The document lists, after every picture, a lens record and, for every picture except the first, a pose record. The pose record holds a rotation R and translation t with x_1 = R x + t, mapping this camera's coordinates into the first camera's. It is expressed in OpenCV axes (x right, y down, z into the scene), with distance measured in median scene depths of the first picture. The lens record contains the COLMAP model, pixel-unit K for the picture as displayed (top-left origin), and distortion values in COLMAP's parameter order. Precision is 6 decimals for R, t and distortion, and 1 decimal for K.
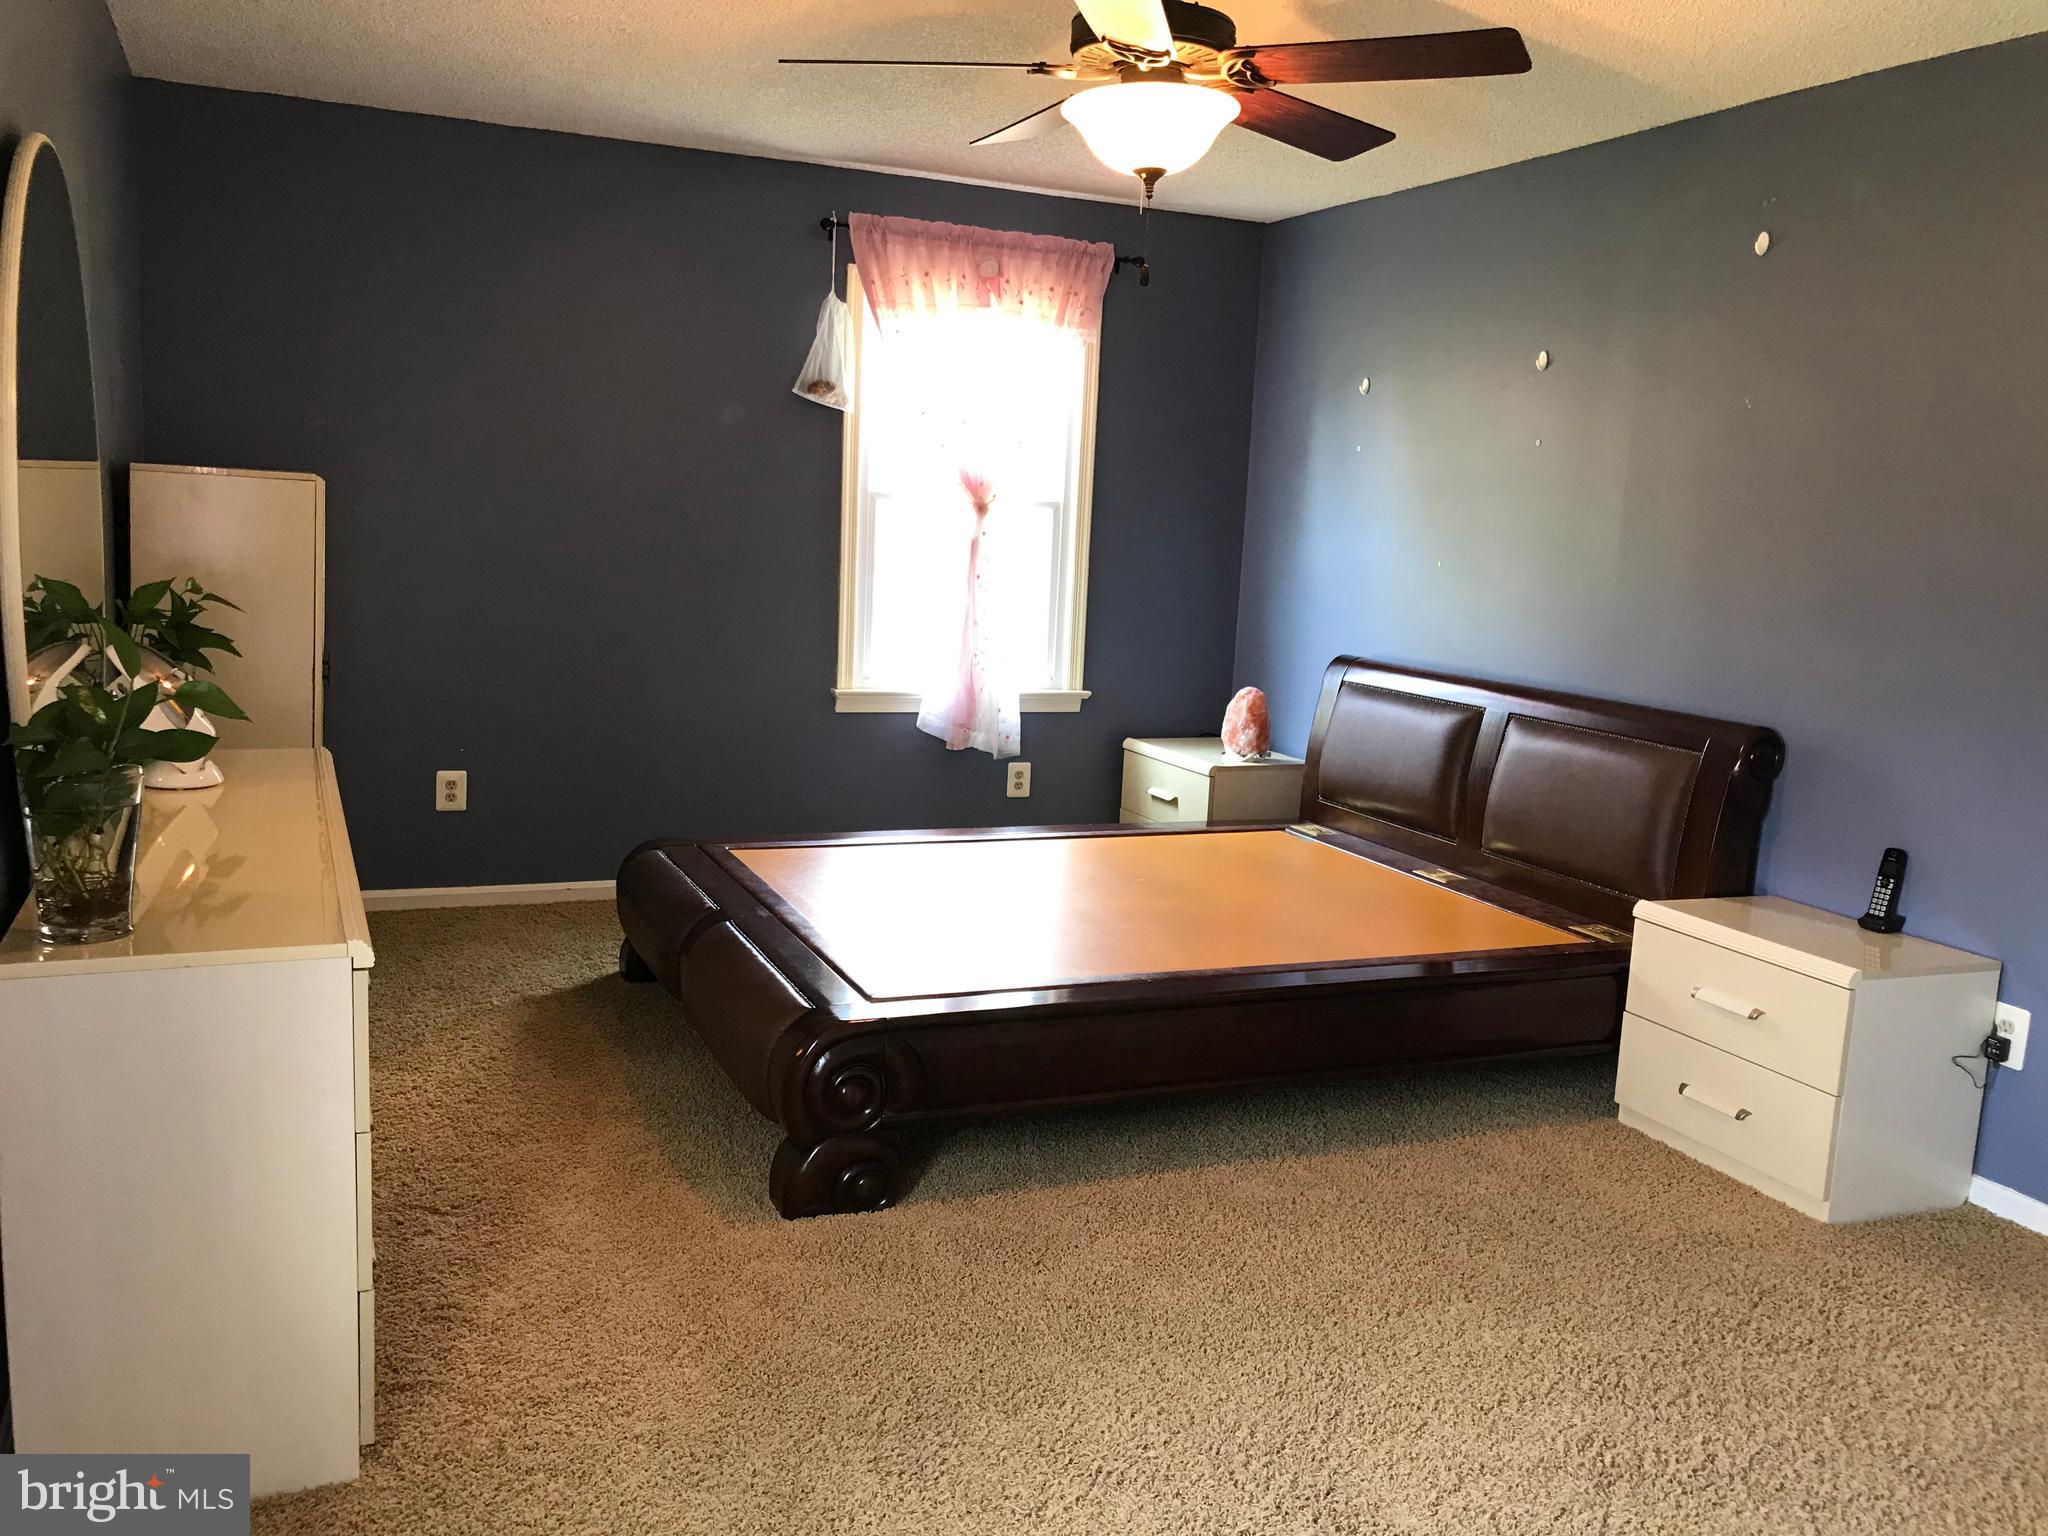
lens RADIAL K [[1696.7, 0, 1024.0], [0, 1696.7, 768.0], [0, 0, 1]] dist [0.068286, 0.005233]
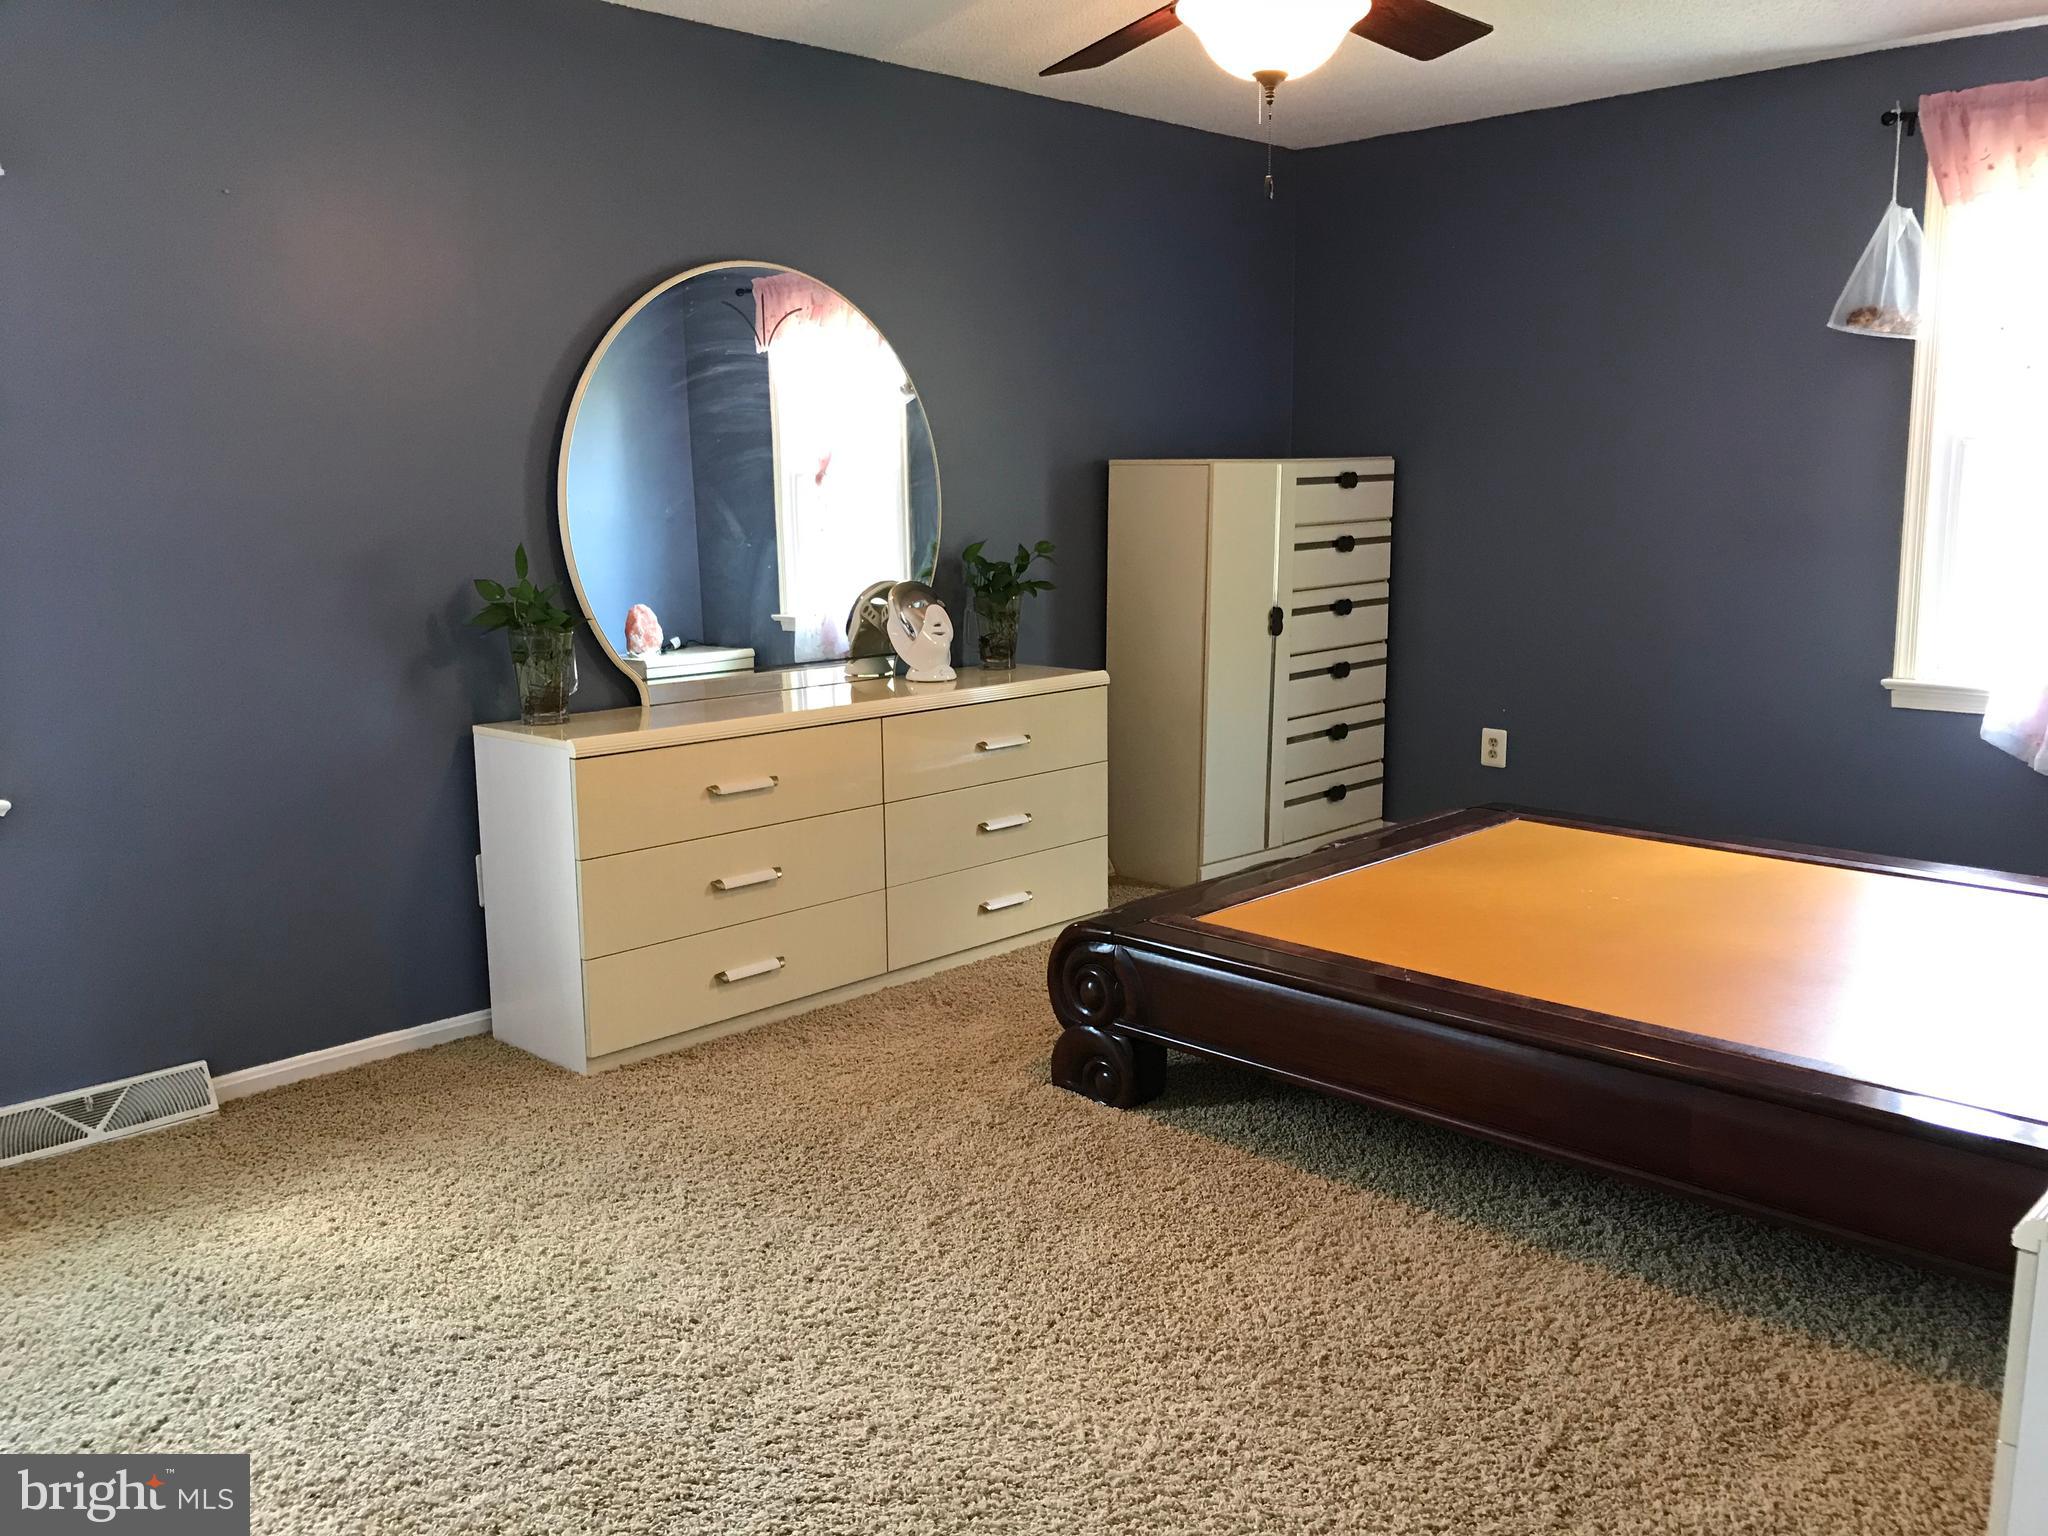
lens RADIAL K [[1727.3, 0, 1040.4], [0, 1727.3, 767.1], [0, 0, 1]] dist [0.011404, 0.004745]
pose [[0.392712, 0.104695, -0.913683, 0.536116], [-0.113804, 0.991395, 0.064685, -0.012240], [0.912593, 0.078578, 0.401248, 0.309534]]
